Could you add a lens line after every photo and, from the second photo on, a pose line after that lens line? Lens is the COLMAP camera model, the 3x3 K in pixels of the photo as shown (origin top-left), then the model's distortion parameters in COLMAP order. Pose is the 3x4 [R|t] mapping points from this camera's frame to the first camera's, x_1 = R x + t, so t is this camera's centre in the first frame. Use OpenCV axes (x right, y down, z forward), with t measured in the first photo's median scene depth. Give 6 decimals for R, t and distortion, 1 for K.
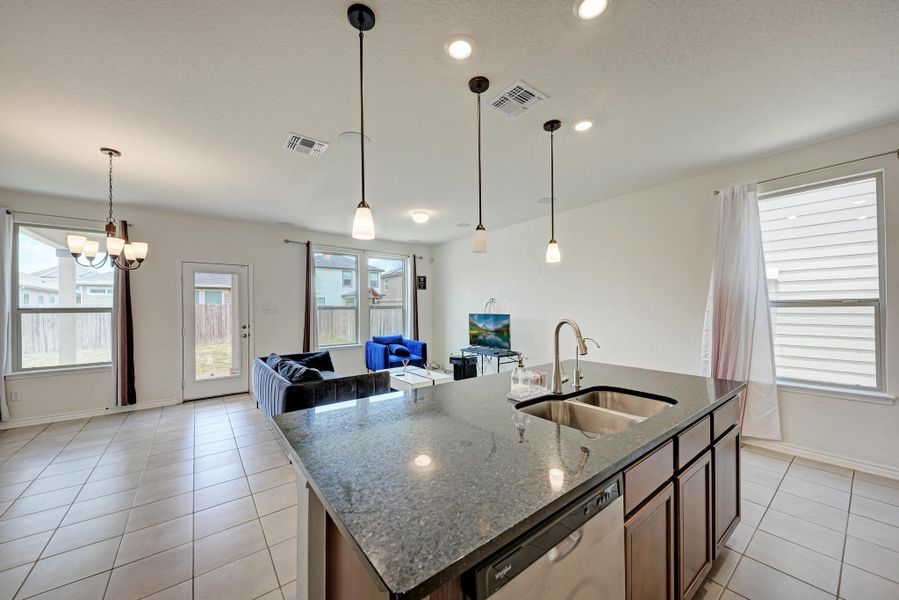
lens RADIAL K [[325.8, 0, 443.2], [0, 325.8, 308.7], [0, 0, 1]] dist [0.010745, -0.002632]
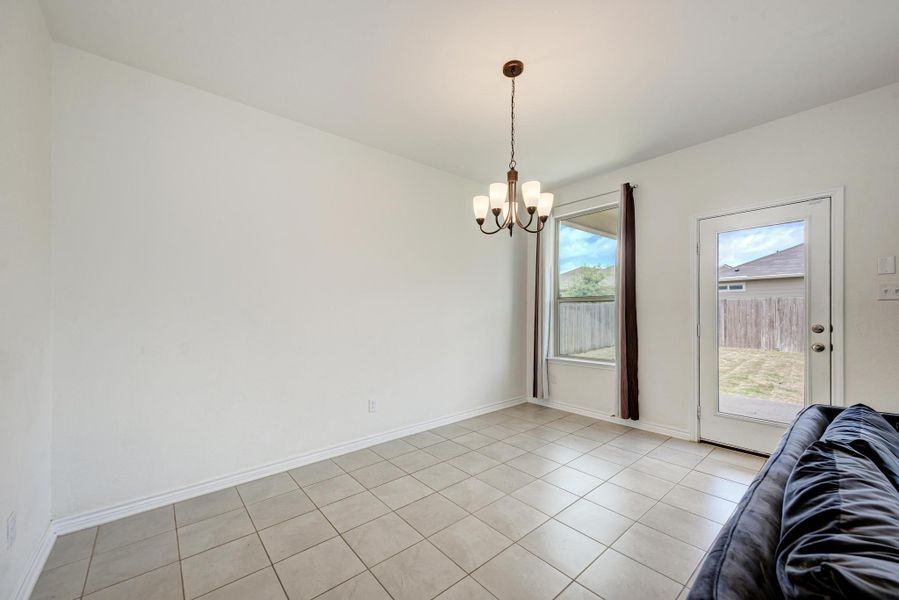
lens RADIAL K [[348.7, 0, 456.6], [0, 348.7, 308.4], [0, 0, 1]] dist [0.012082, -0.000896]
pose [[0.065467, 0.001249, -0.997854, -0.143497], [0.000144, 0.999999, 0.001261, 0.026071], [0.997855, -0.000226, 0.065467, 0.470555]]
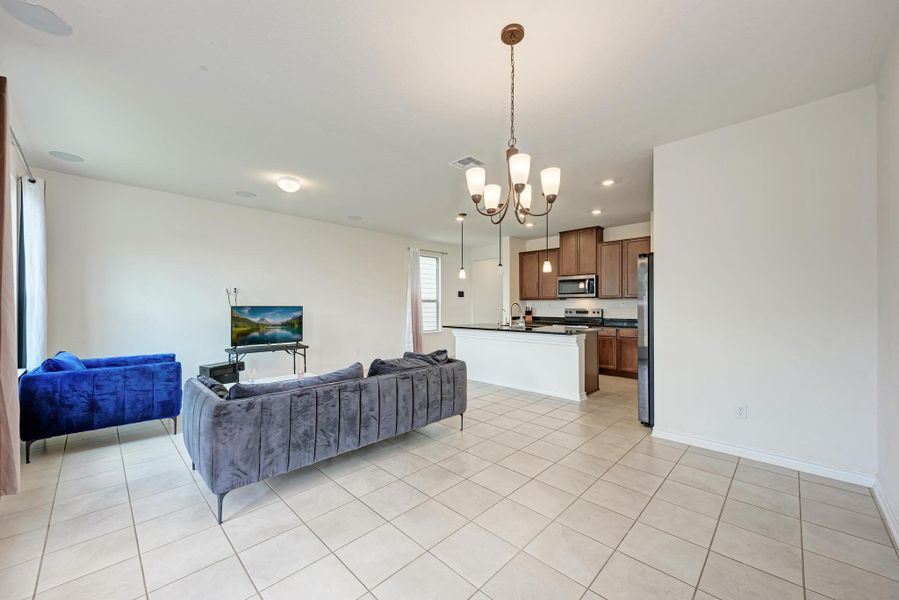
lens RADIAL K [[340.5, 0, 452.8], [0, 340.5, 302.4], [0, 0, 1]] dist [0.016472, -0.004378]
pose [[-0.142195, 0.021352, 0.989608, -0.916506], [0.006258, 0.999767, -0.020672, 0.029958], [-0.989819, 0.003254, -0.142296, 0.679735]]
